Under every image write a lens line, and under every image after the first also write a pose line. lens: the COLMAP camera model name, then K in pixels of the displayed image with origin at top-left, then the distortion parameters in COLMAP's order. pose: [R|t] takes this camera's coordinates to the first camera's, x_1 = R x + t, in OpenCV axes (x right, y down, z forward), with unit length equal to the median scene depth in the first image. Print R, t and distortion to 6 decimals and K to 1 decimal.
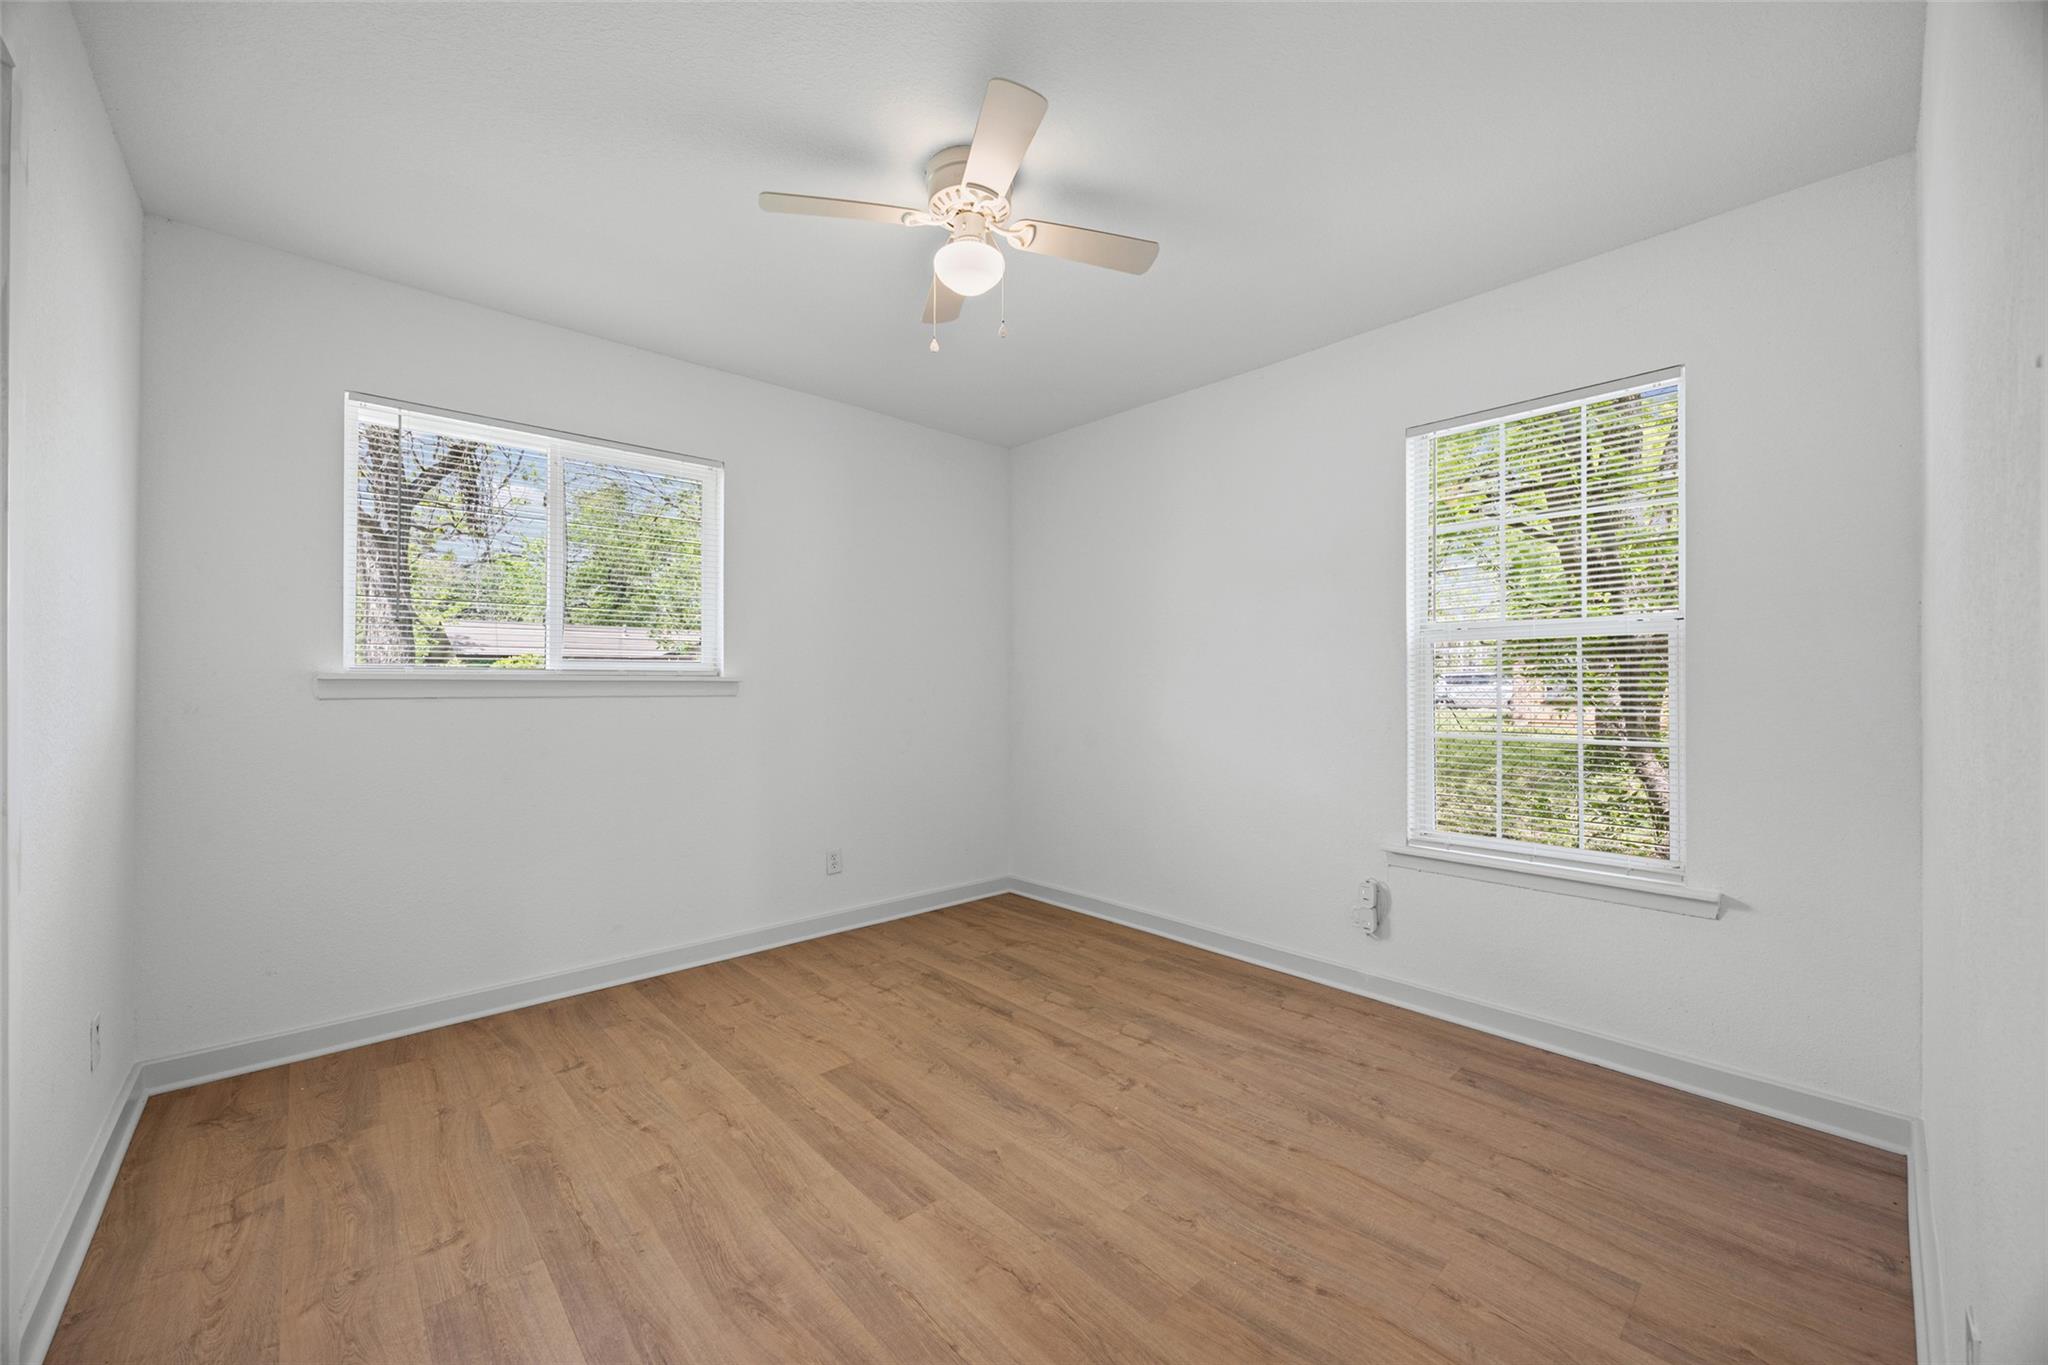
lens RADIAL K [[796.9, 0, 1021.8], [0, 796.9, 688.5], [0, 0, 1]] dist [0.000004, 0.000094]
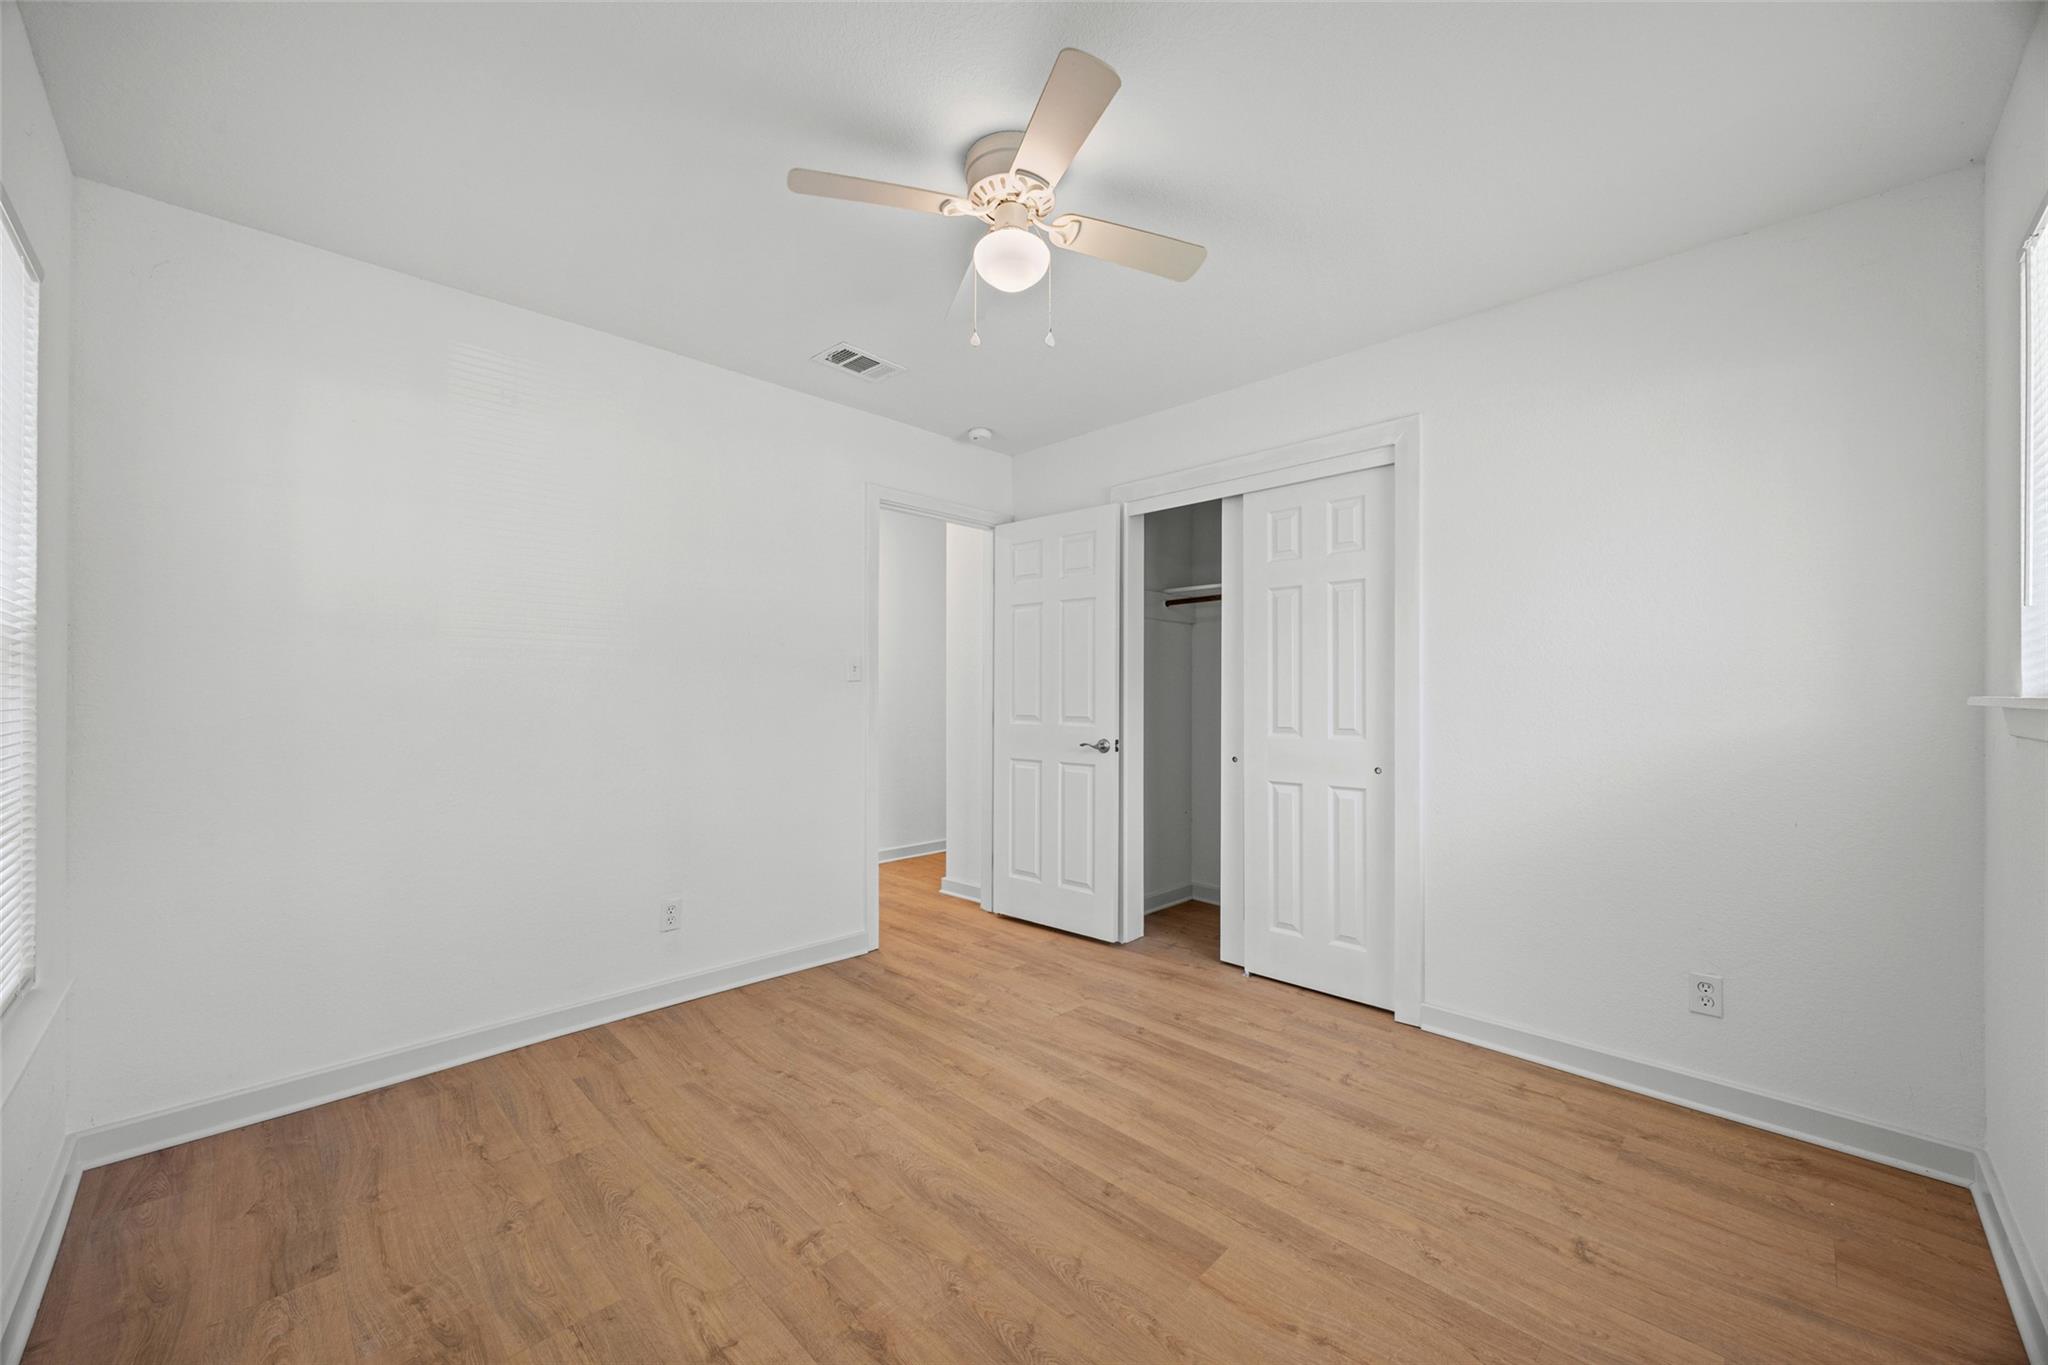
lens RADIAL K [[796.9, 0, 1019.0], [0, 796.9, 676.2], [0, 0, 1]] dist [0.000004, 0.000094]
pose [[-0.999129, -0.001365, -0.041704, -0.039015], [-0.000576, 0.999821, -0.018929, -0.026059], [0.041722, -0.018889, -0.998951, 2.025348]]
